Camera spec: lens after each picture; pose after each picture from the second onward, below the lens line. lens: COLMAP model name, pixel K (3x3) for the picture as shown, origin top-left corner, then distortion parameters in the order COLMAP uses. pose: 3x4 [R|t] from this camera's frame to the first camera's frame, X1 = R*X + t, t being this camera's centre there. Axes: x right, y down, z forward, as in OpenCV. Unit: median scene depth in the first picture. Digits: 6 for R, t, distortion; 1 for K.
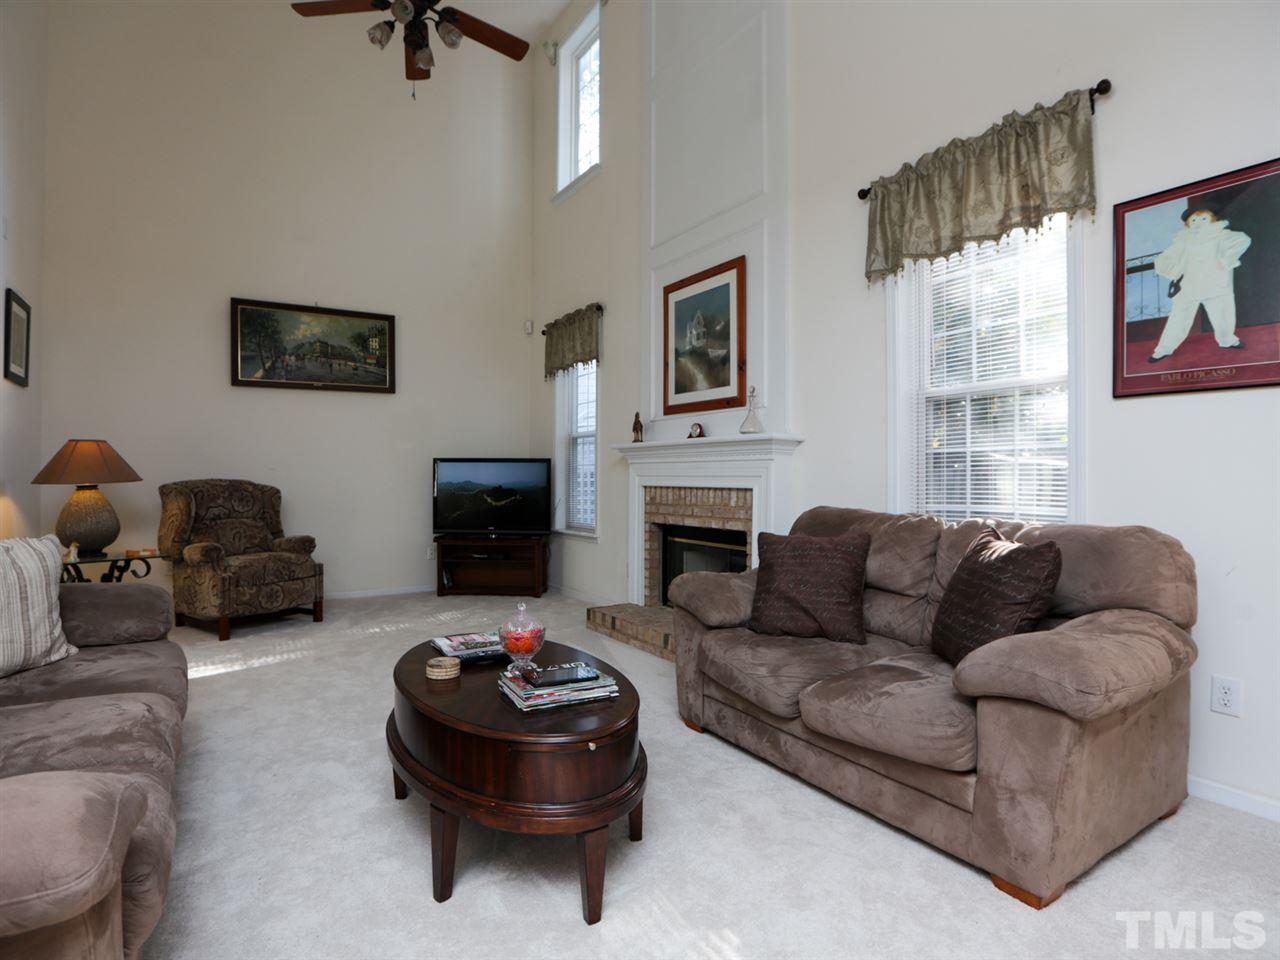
lens RADIAL K [[669.2, 0, 649.3], [0, 669.2, 483.9], [0, 0, 1]] dist [-0.053950, 0.019001]
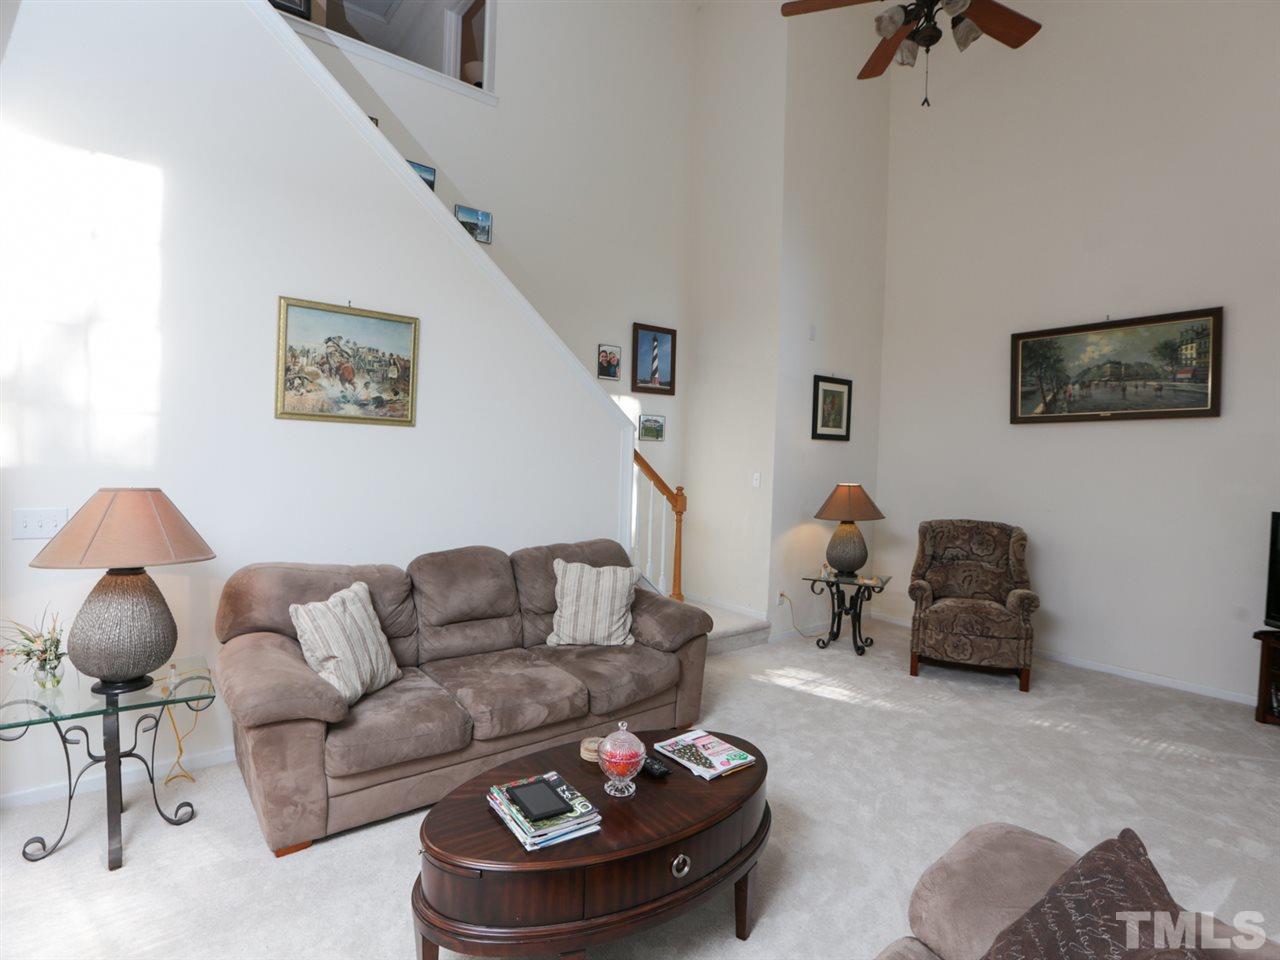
lens RADIAL K [[669.2, 0, 649.3], [0, 669.2, 483.9], [0, 0, 1]] dist [-0.053950, 0.019001]
pose [[0.081205, 0.043116, -0.995764, 0.295663], [-0.033736, 0.998610, 0.040488, -0.080166], [0.996126, 0.030306, 0.082547, 0.375349]]
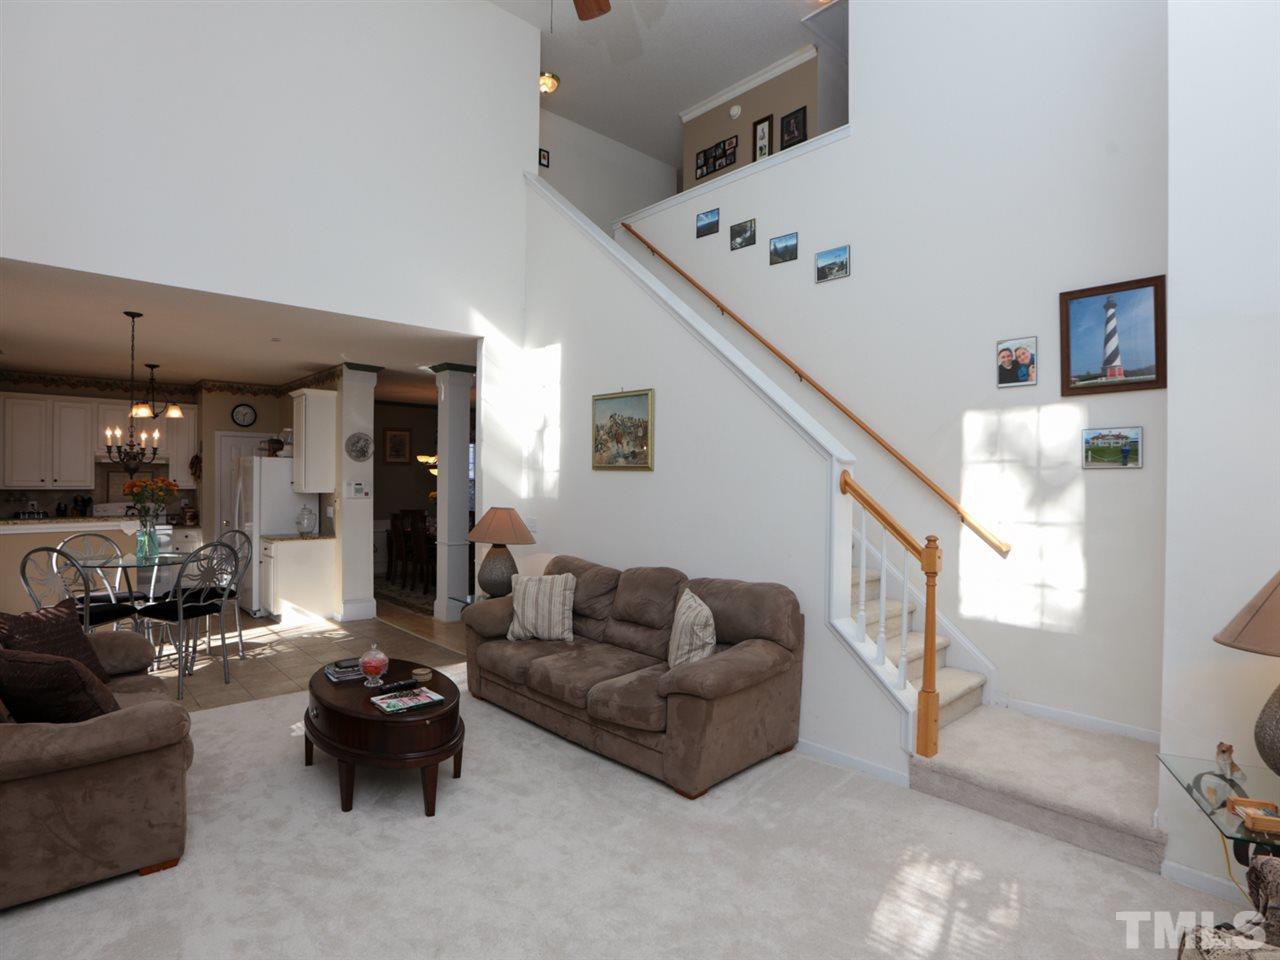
lens RADIAL K [[659.8, 0, 629.8], [0, 659.8, 490.6], [0, 0, 1]] dist [-0.020295, 0.000492]
pose [[-0.989741, -0.007468, -0.142675, -0.226805], [-0.010613, 0.999717, 0.021298, -0.093718], [0.142475, 0.022594, -0.989540, 1.053663]]
